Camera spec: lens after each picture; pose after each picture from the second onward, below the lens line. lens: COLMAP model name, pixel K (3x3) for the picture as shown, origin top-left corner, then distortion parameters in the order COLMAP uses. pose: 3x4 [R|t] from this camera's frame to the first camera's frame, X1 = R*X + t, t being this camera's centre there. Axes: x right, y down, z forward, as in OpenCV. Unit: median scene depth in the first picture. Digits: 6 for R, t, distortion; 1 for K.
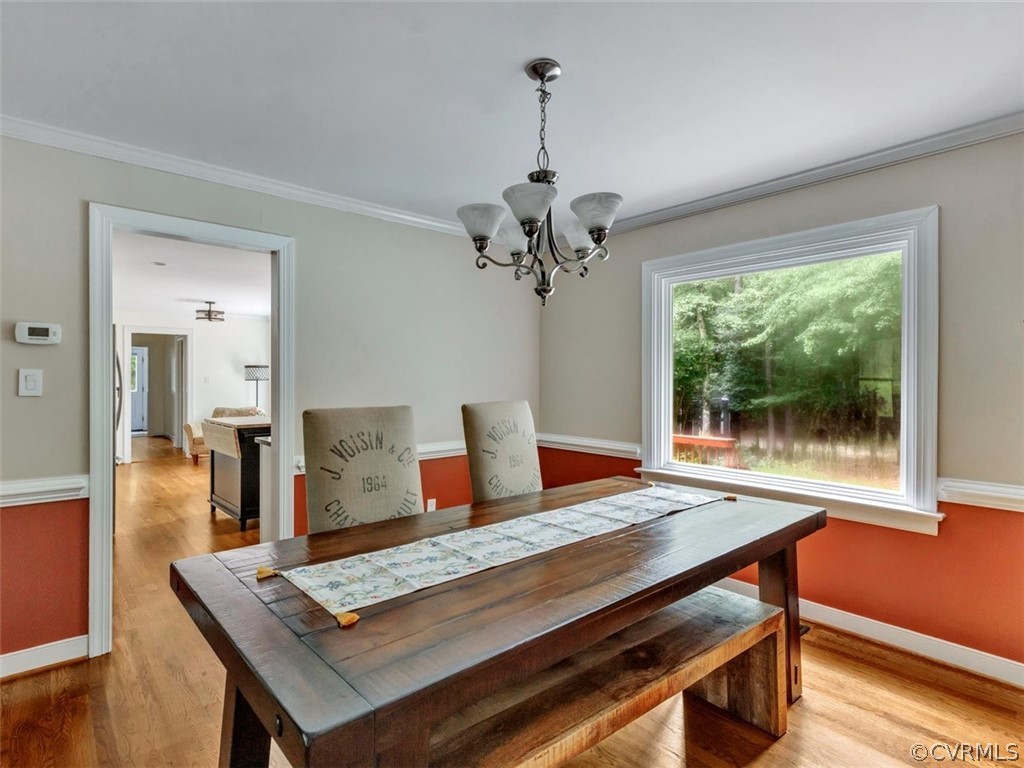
lens RADIAL K [[539.5, 0, 510.5], [0, 539.5, 381.1], [0, 0, 1]] dist [0.000818, 0.000417]
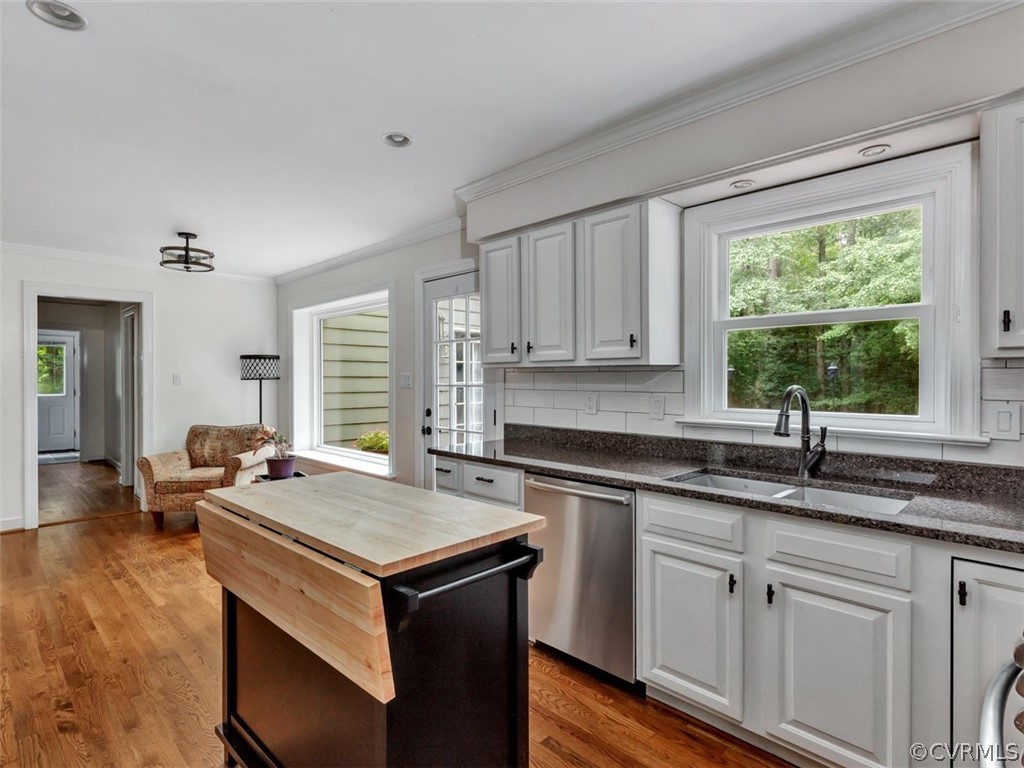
lens RADIAL K [[539.5, 0, 513.5], [0, 539.5, 384.3], [0, 0, 1]] dist [0.000818, 0.000417]
pose [[0.997576, -0.000459, 0.069580, -0.227999], [-0.000027, 0.999976, 0.006980, -0.000610], [-0.069581, -0.006965, 0.997552, 0.371676]]
